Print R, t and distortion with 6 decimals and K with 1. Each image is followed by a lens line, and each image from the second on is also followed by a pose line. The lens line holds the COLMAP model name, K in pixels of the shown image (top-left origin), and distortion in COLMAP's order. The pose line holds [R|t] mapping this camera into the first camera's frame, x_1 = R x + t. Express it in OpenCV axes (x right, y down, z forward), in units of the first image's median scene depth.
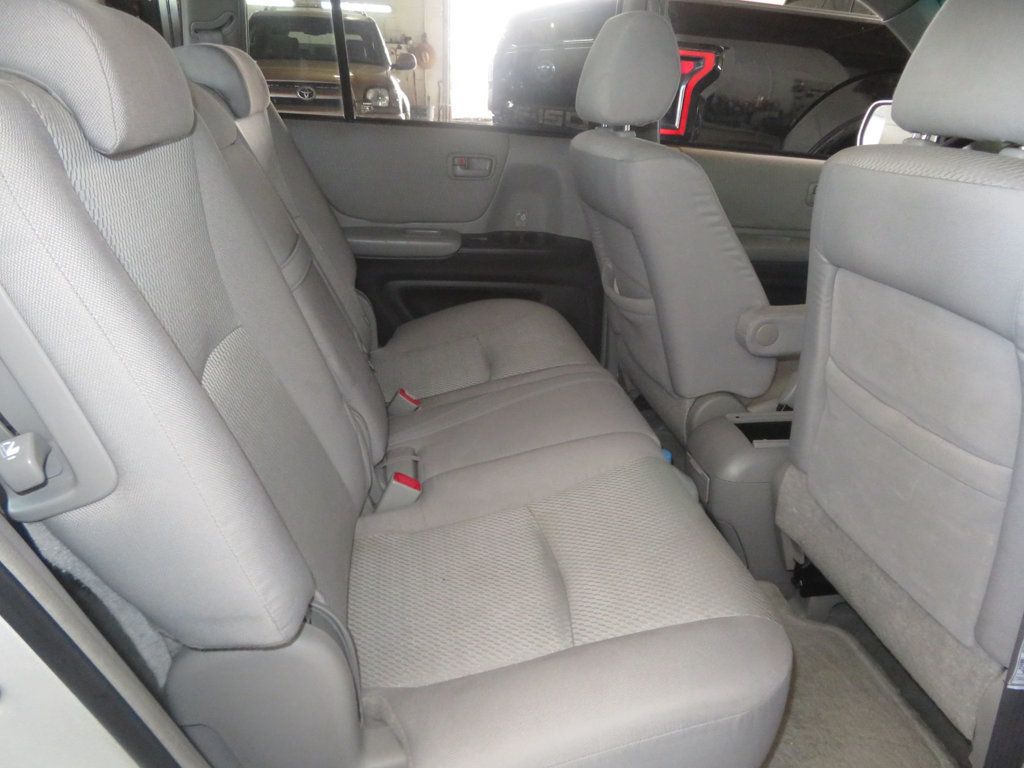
lens RADIAL K [[746.2, 0, 518.1], [0, 746.2, 373.3], [0, 0, 1]] dist [-0.012798, 0.008888]
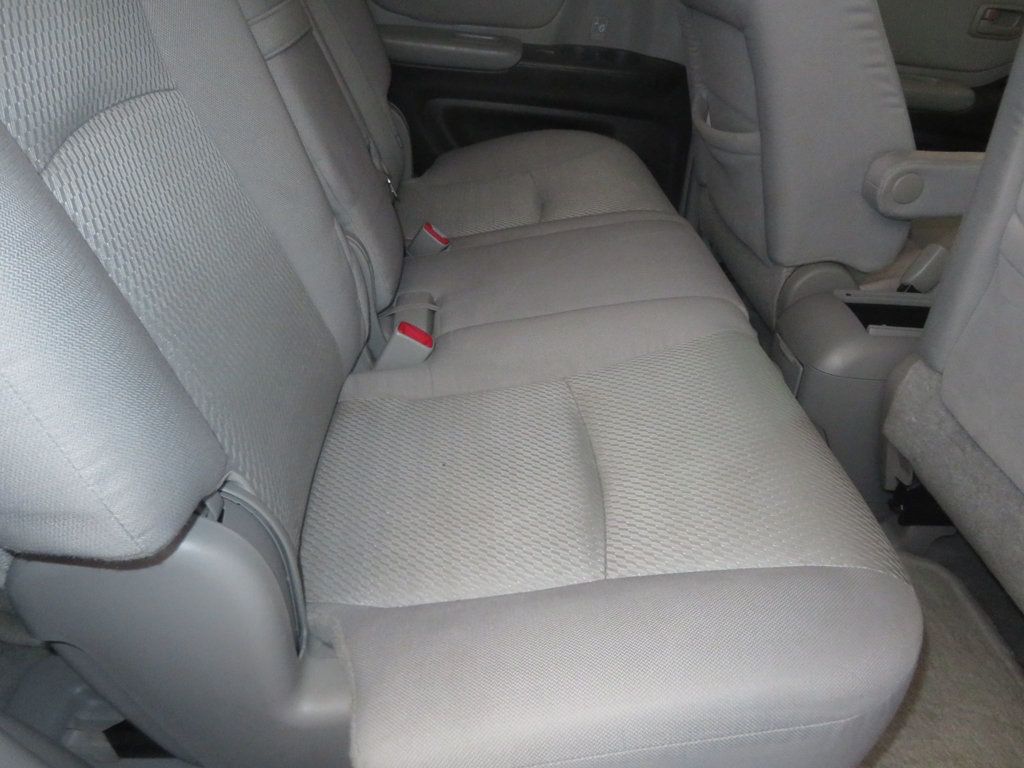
lens RADIAL K [[746.2, 0, 514.7], [0, 746.2, 382.0], [0, 0, 1]] dist [-0.012798, 0.008888]
pose [[0.992617, 0.096023, -0.074101, 0.014072], [-0.080830, 0.979197, 0.186119, 0.033893], [0.090431, -0.178755, 0.979729, 0.199359]]
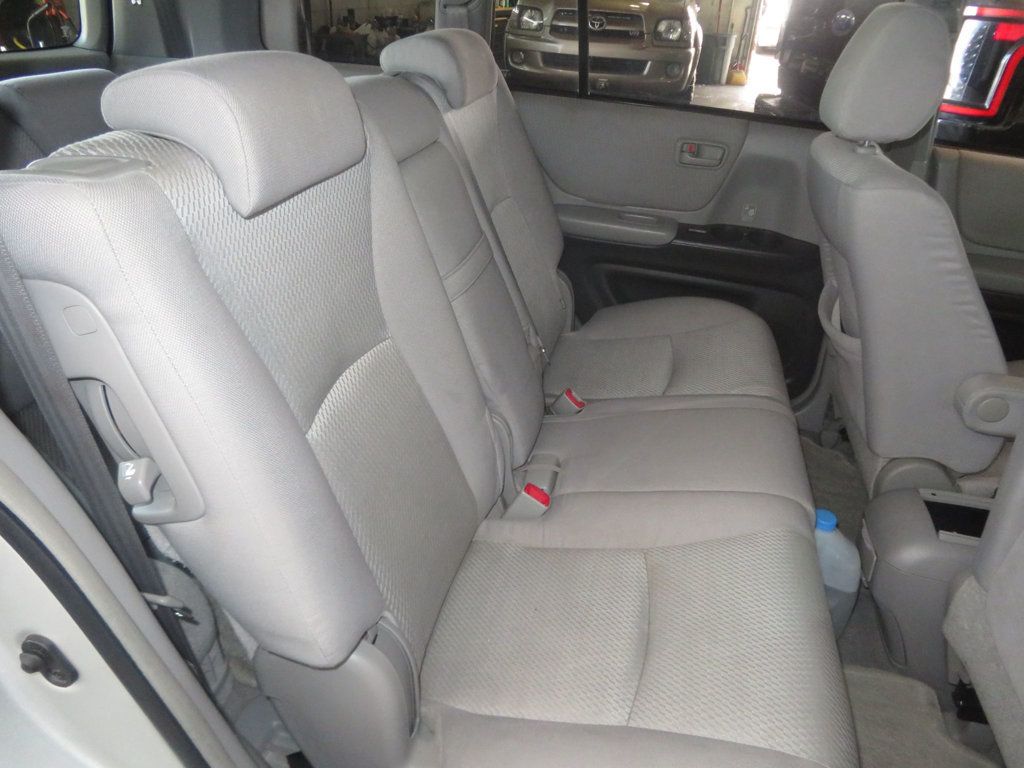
lens RADIAL K [[746.2, 0, 509.4], [0, 746.2, 378.1], [0, 0, 1]] dist [-0.012798, 0.008888]
pose [[0.926051, 0.187833, -0.327335, 0.102480], [-0.154398, 0.980000, 0.125545, -0.114031], [0.344370, -0.065721, 0.936531, 0.031501]]
